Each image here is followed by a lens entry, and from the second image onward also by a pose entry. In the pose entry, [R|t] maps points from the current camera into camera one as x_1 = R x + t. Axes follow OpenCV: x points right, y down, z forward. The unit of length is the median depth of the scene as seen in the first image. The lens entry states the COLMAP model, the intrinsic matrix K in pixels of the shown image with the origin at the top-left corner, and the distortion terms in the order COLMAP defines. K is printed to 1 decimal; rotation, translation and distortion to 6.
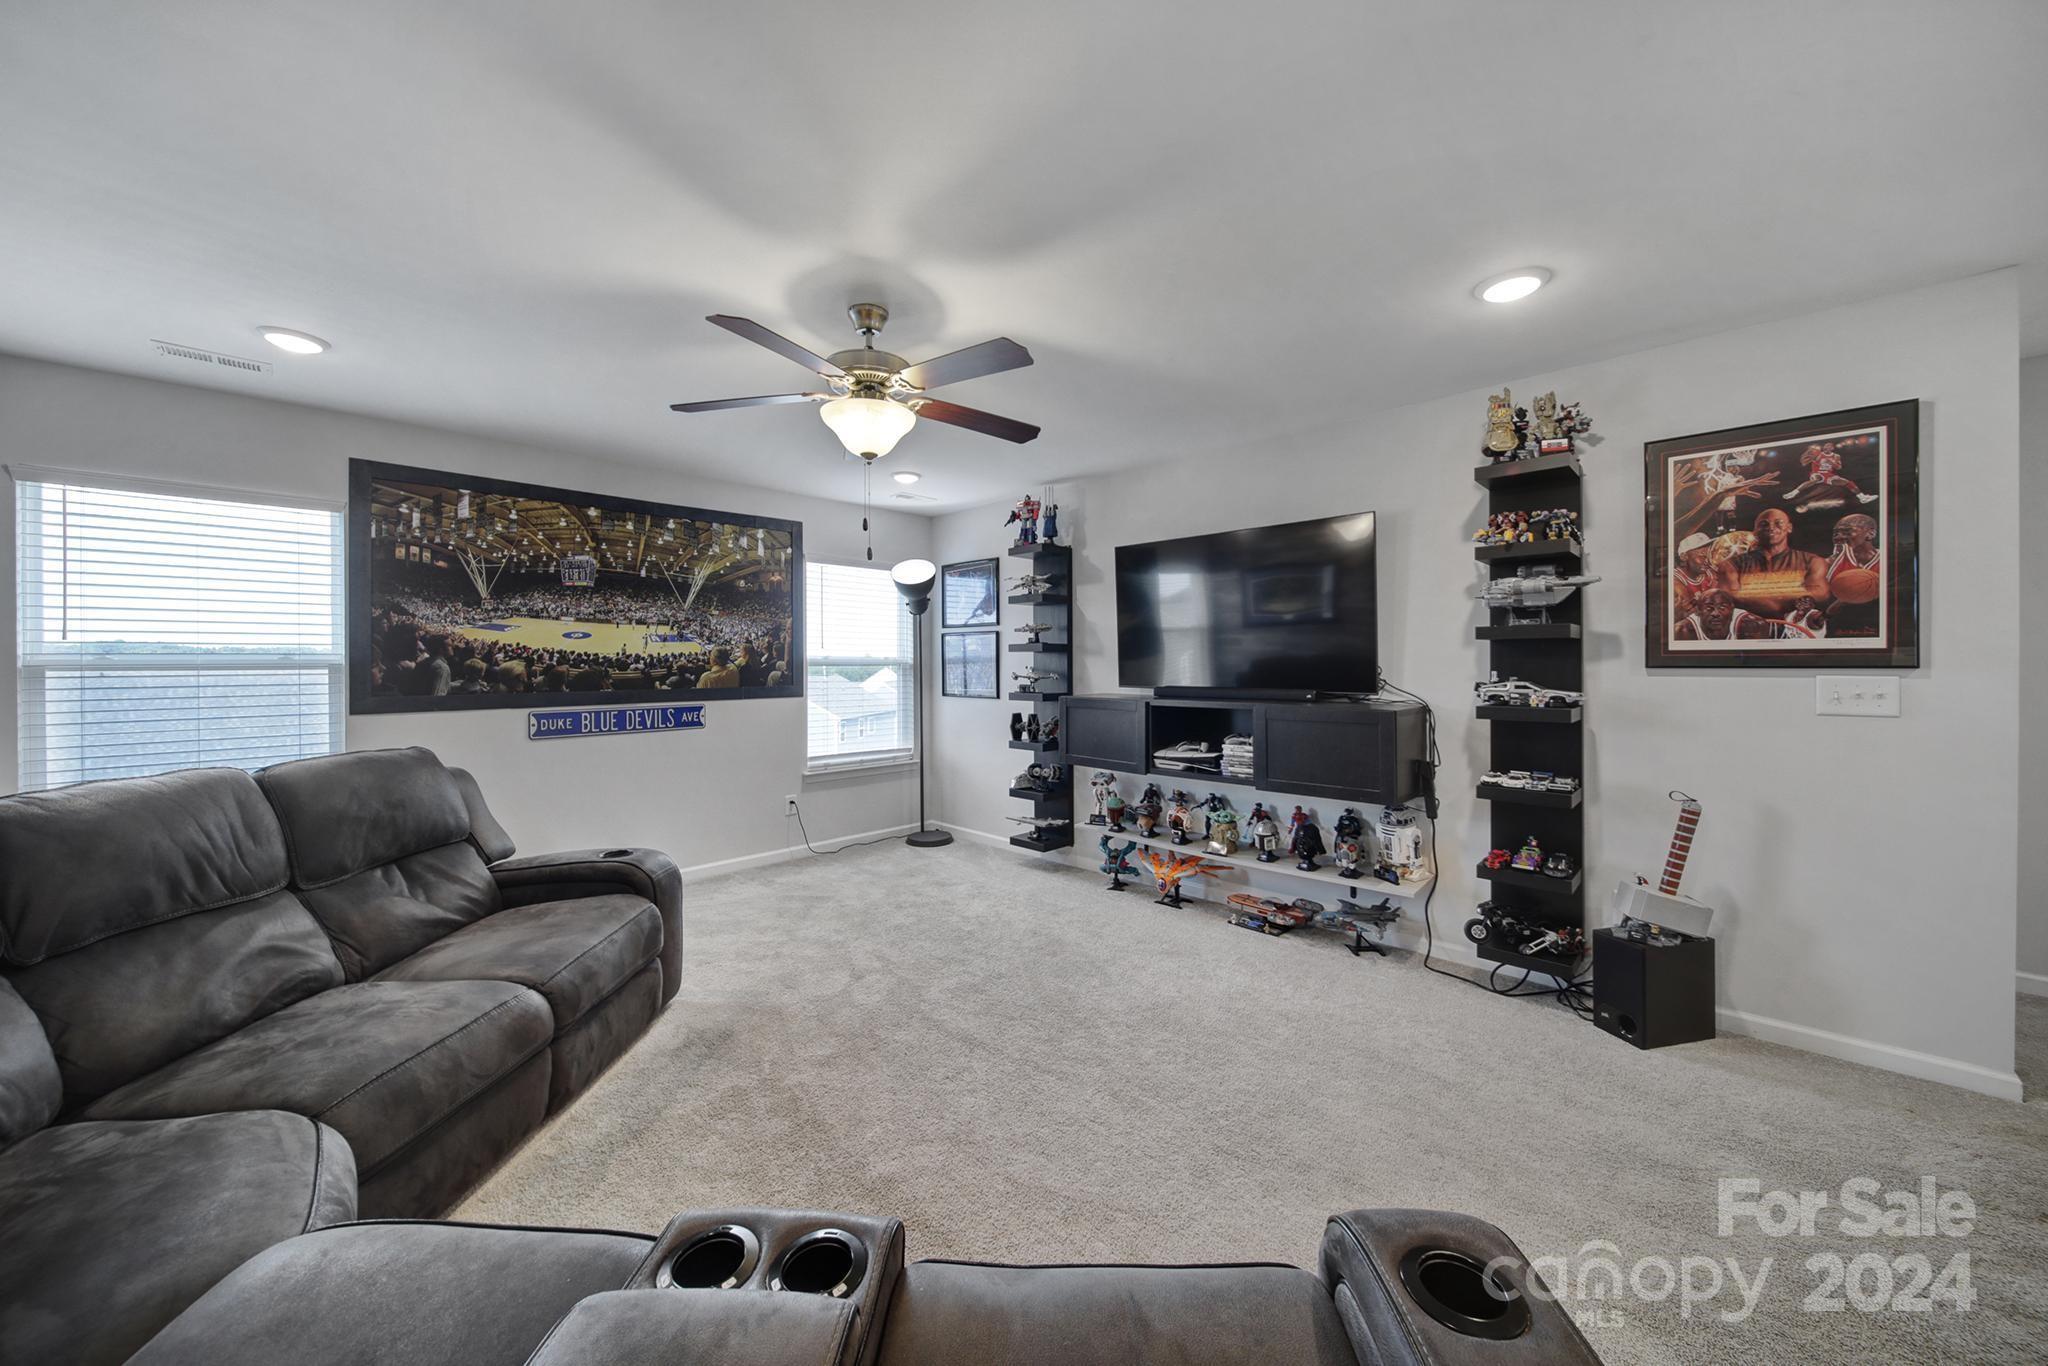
lens RADIAL K [[722.9, 0, 1023.7], [0, 722.9, 667.4], [0, 0, 1]] dist [-0.001310, -0.000119]
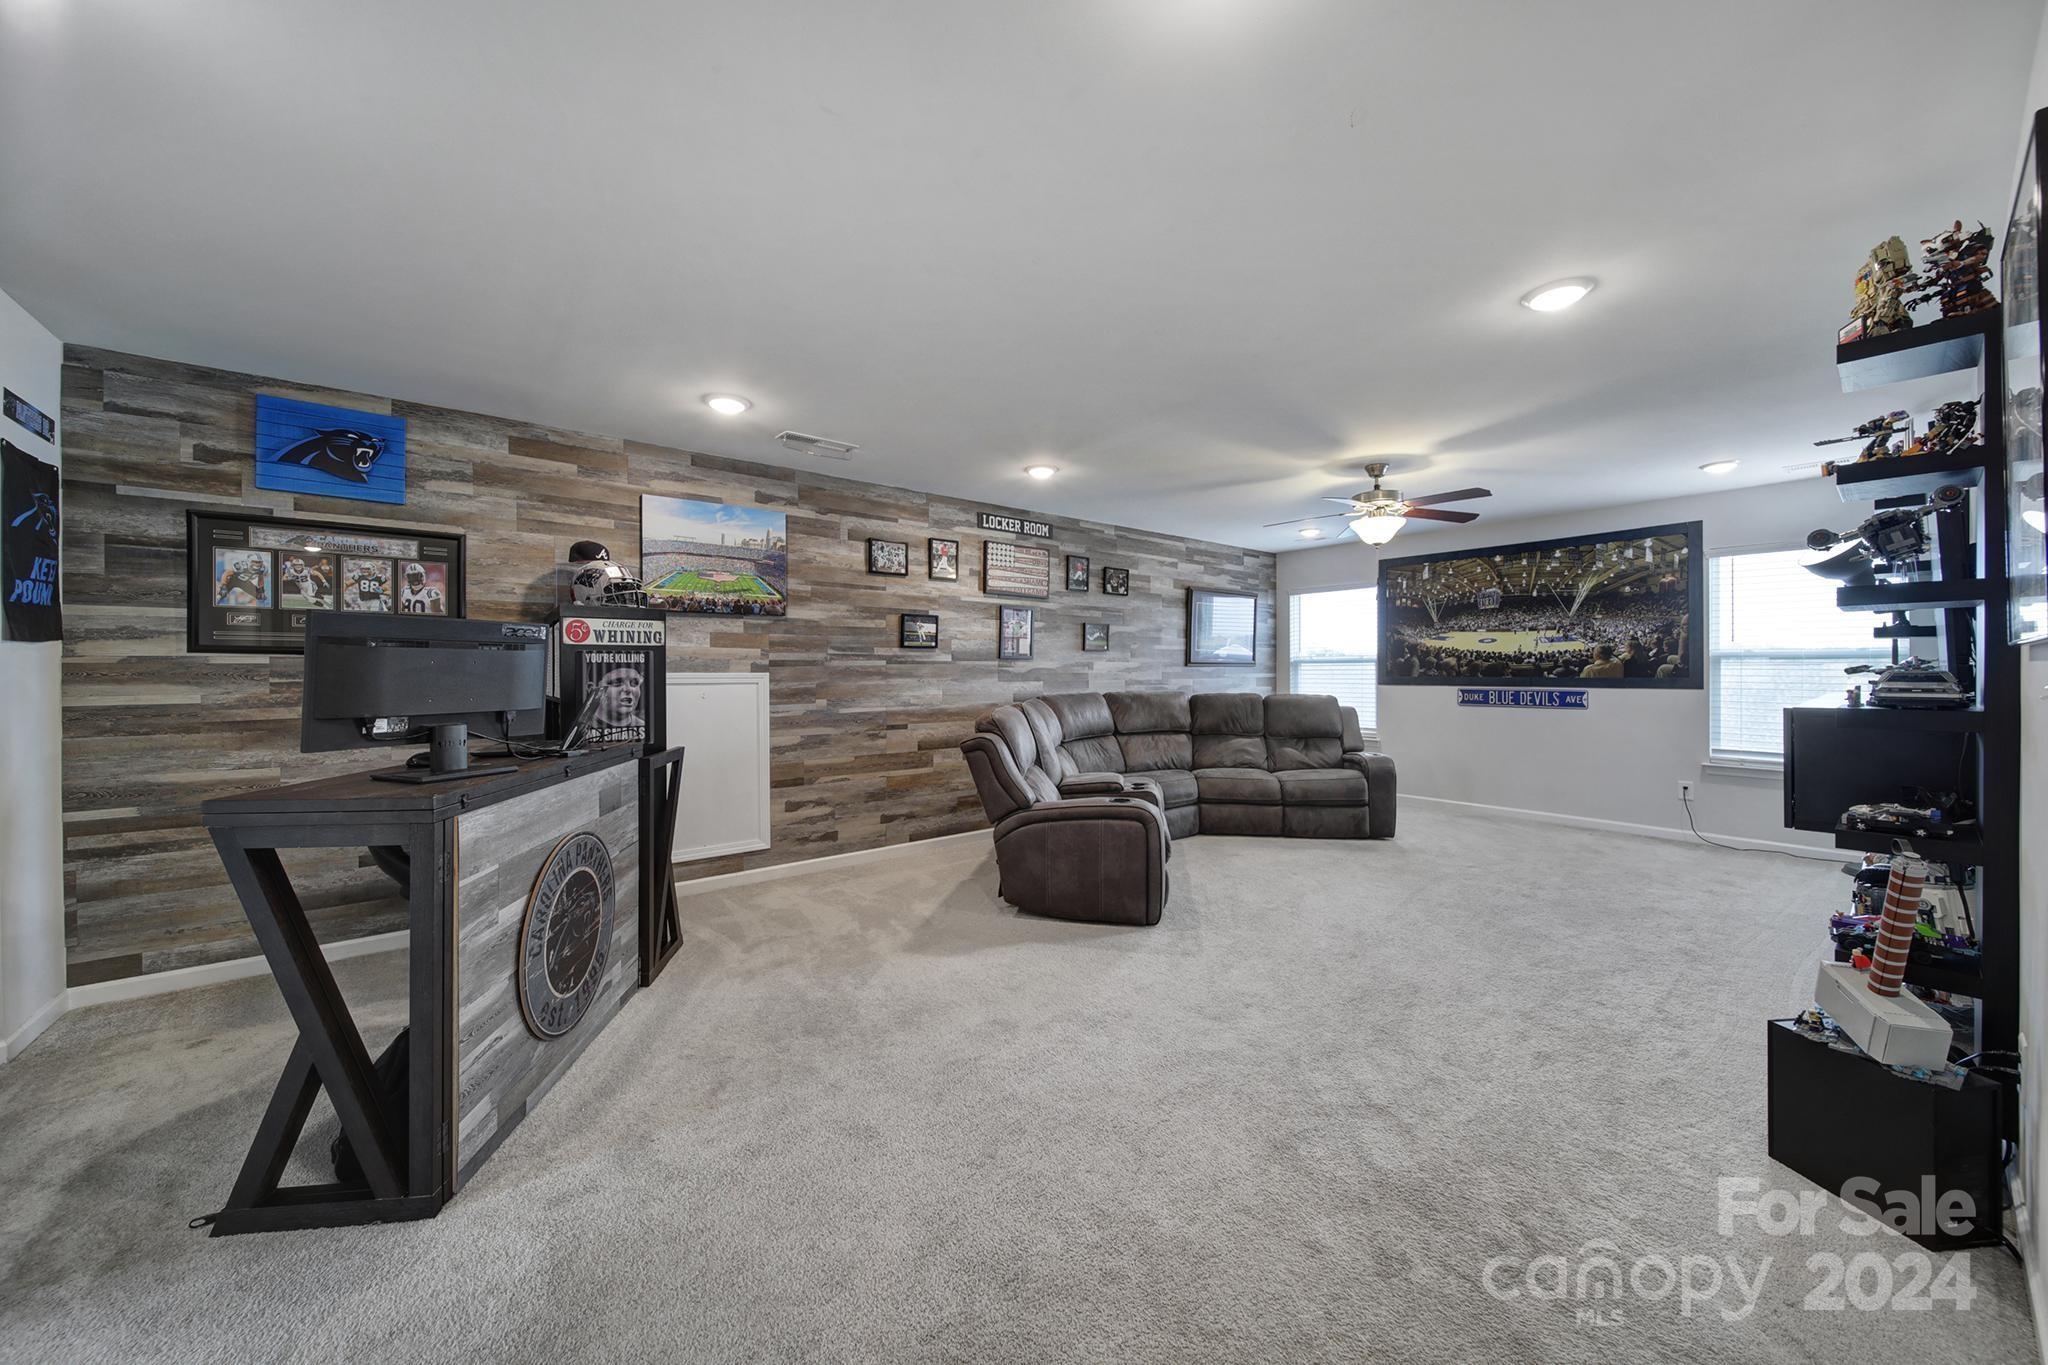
lens RADIAL K [[722.9, 0, 1016.3], [0, 722.9, 668.5], [0, 0, 1]] dist [-0.001310, -0.000119]
pose [[-0.124723, 0.002998, -0.992187, 0.978589], [-0.002254, 0.999992, 0.003305, 0.011403], [0.992189, 0.002648, -0.124715, 0.180470]]
